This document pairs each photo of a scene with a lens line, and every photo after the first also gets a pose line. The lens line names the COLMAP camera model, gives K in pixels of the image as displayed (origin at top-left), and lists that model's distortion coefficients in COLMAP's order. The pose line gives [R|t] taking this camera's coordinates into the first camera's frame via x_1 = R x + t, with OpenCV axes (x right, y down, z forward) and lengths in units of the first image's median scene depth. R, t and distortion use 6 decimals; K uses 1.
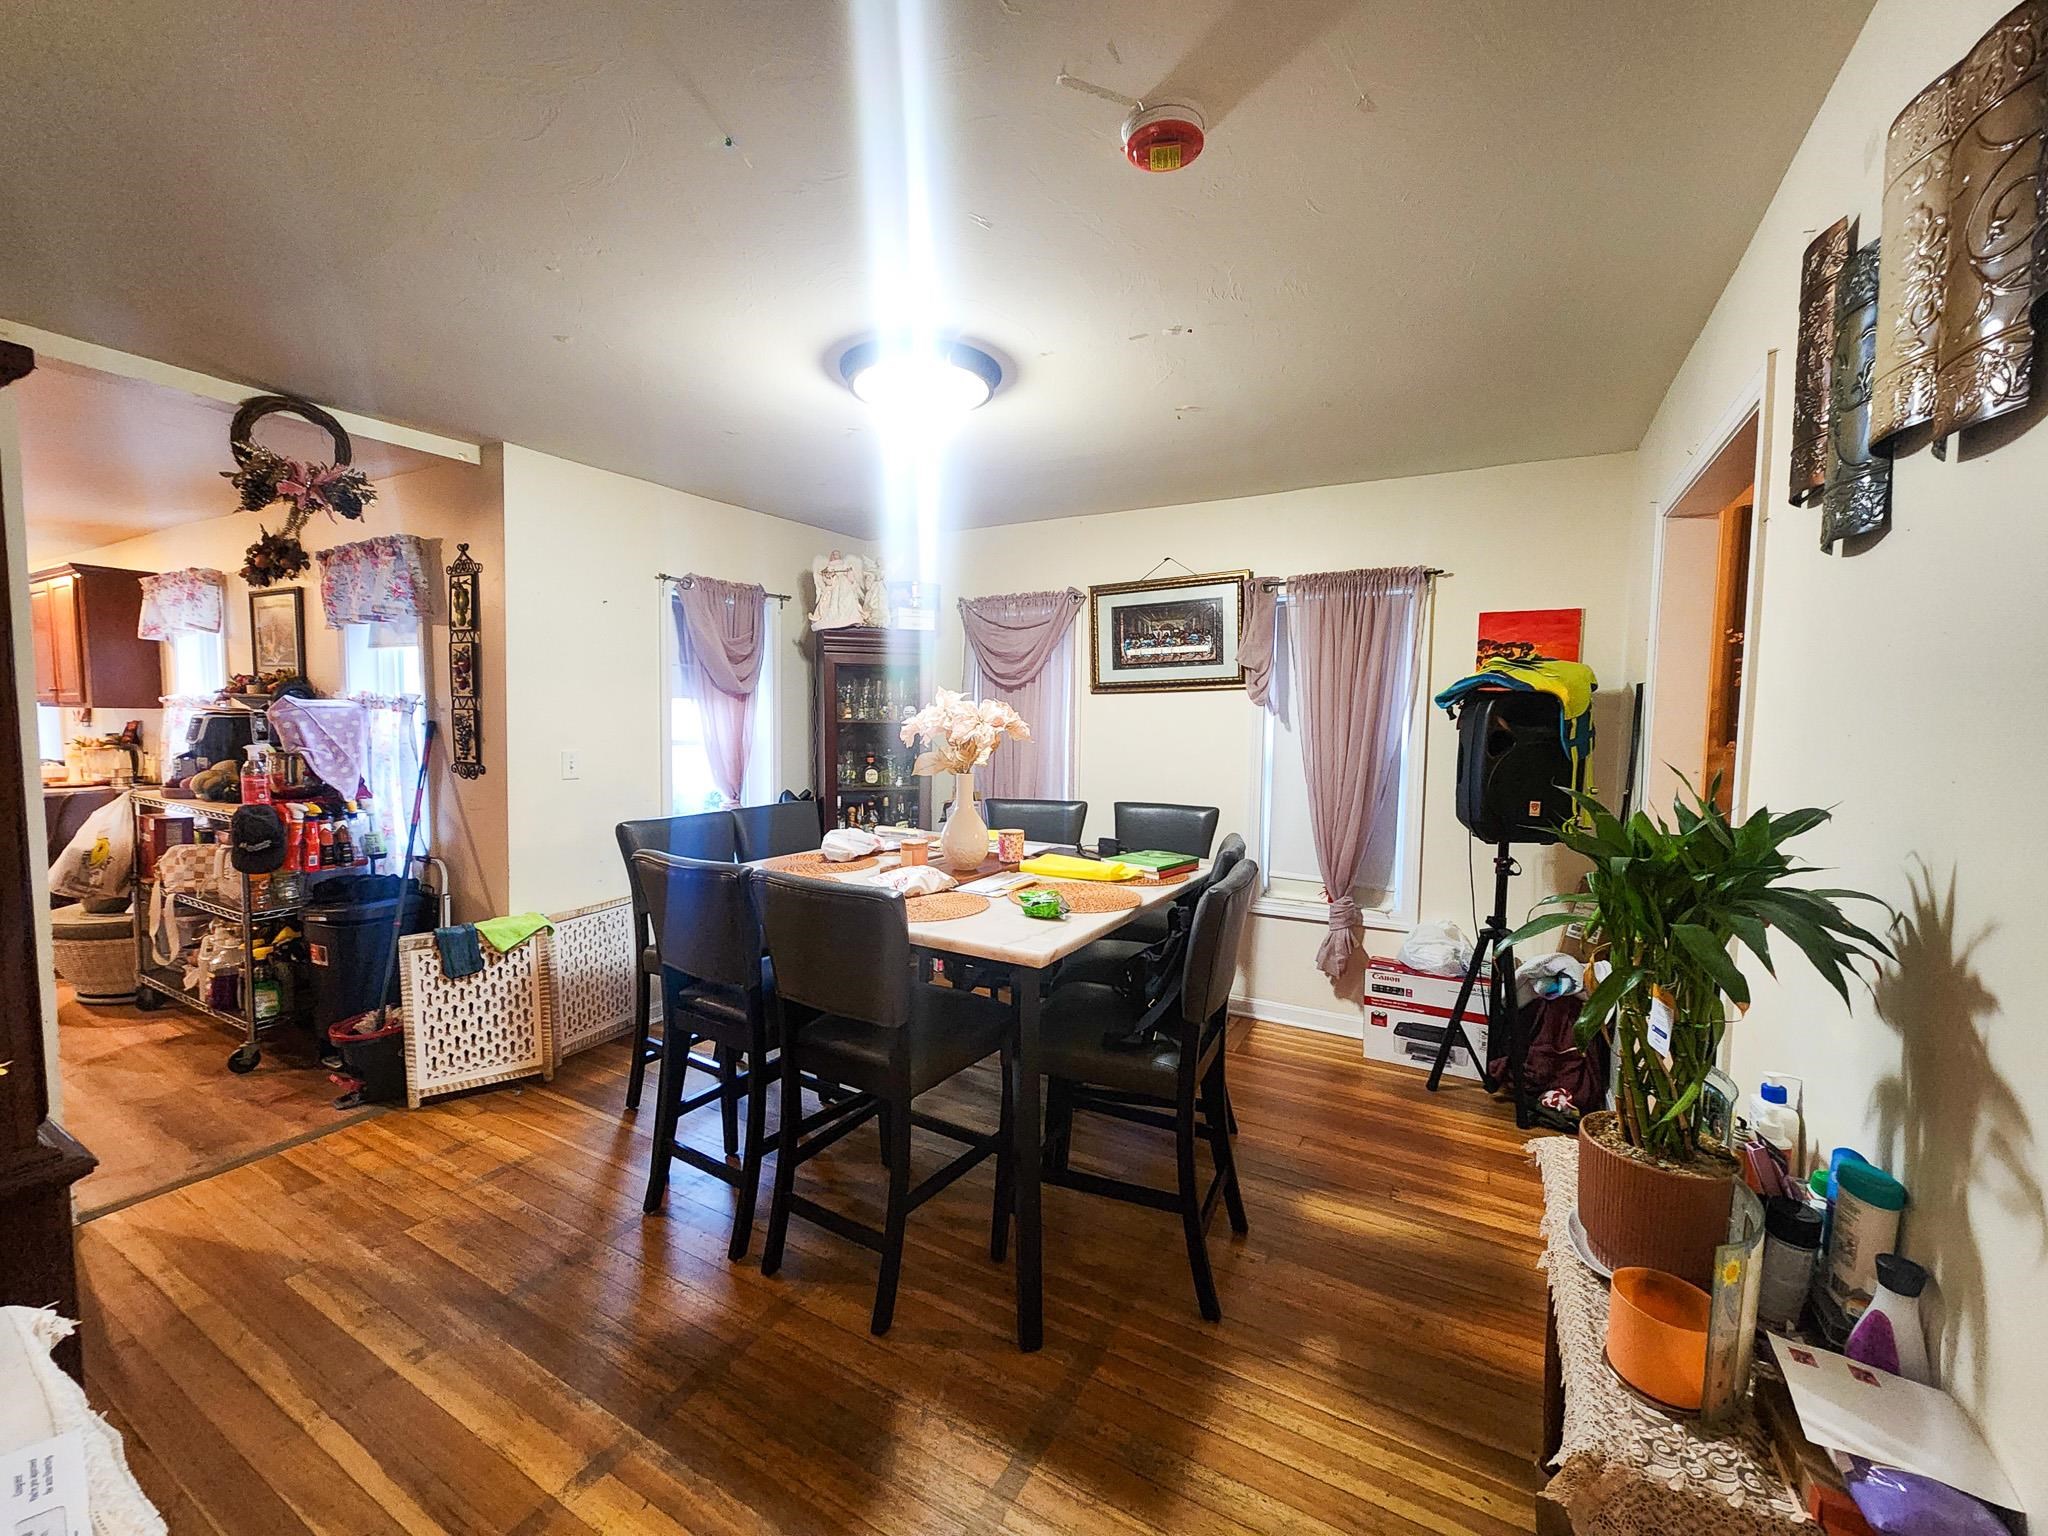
lens RADIAL K [[844.1, 0, 1024.0], [0, 844.1, 768.0], [0, 0, 1]] dist [0.001617, -0.004000]
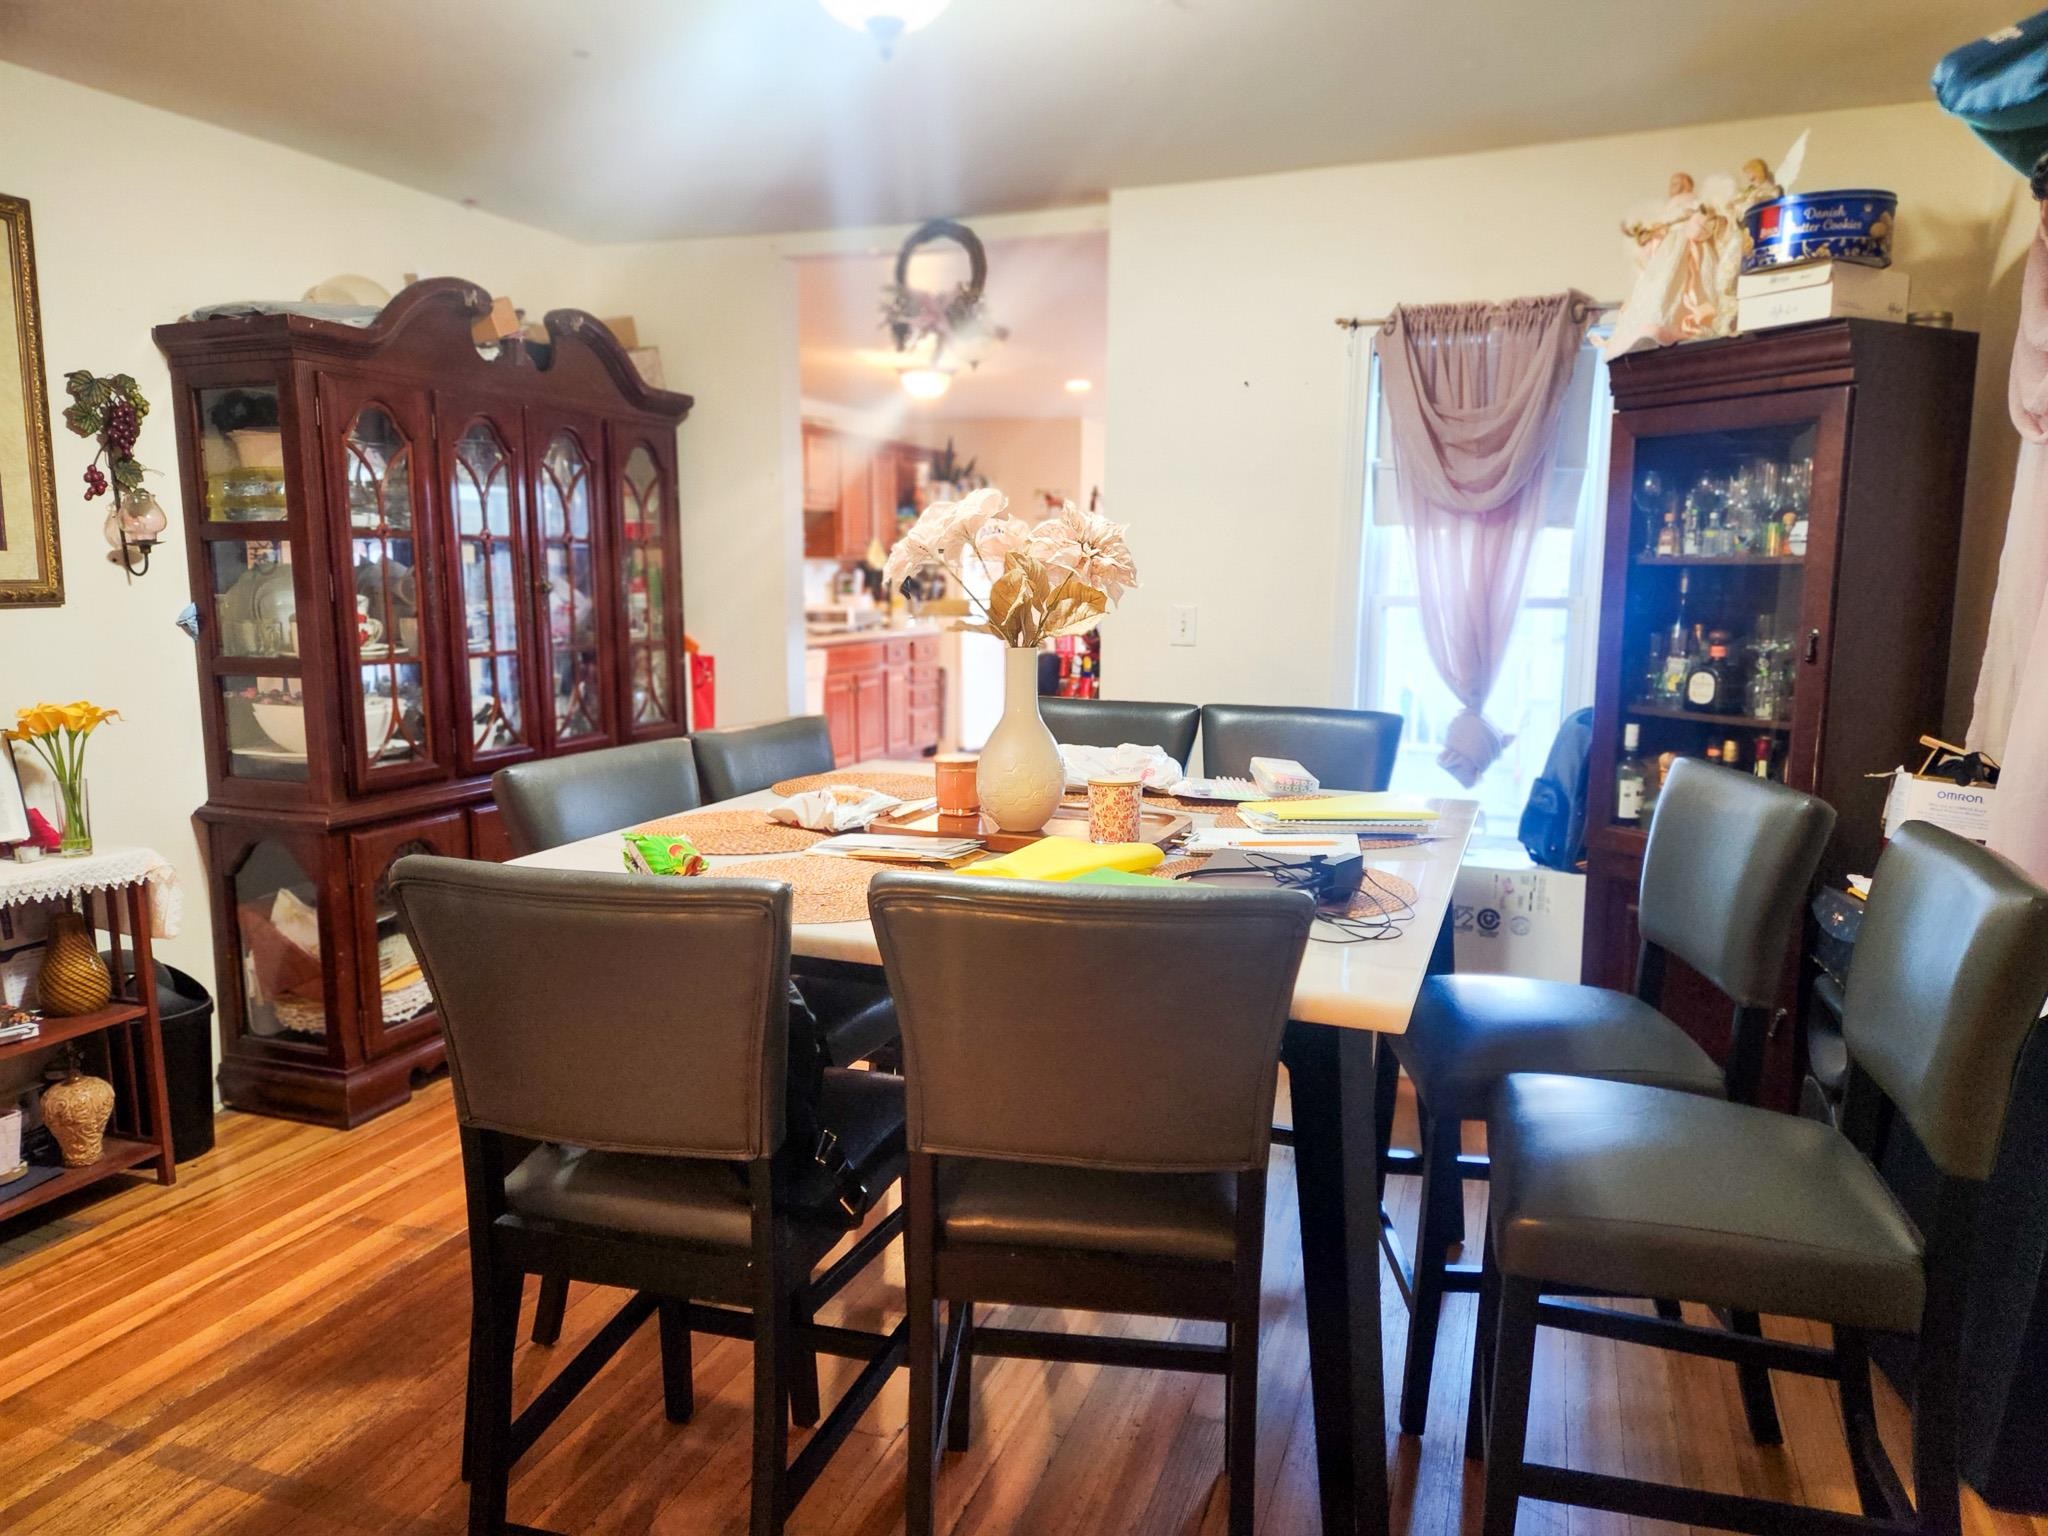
lens RADIAL K [[1352.5, 0, 1024.0], [0, 1352.5, 768.0], [0, 0, 1]] dist [0.057957, -0.000871]
pose [[0.166916, 0.133414, -0.976903, 0.577834], [-0.069446, 0.989933, 0.123327, -0.016387], [0.983522, 0.047257, 0.174501, 0.661717]]
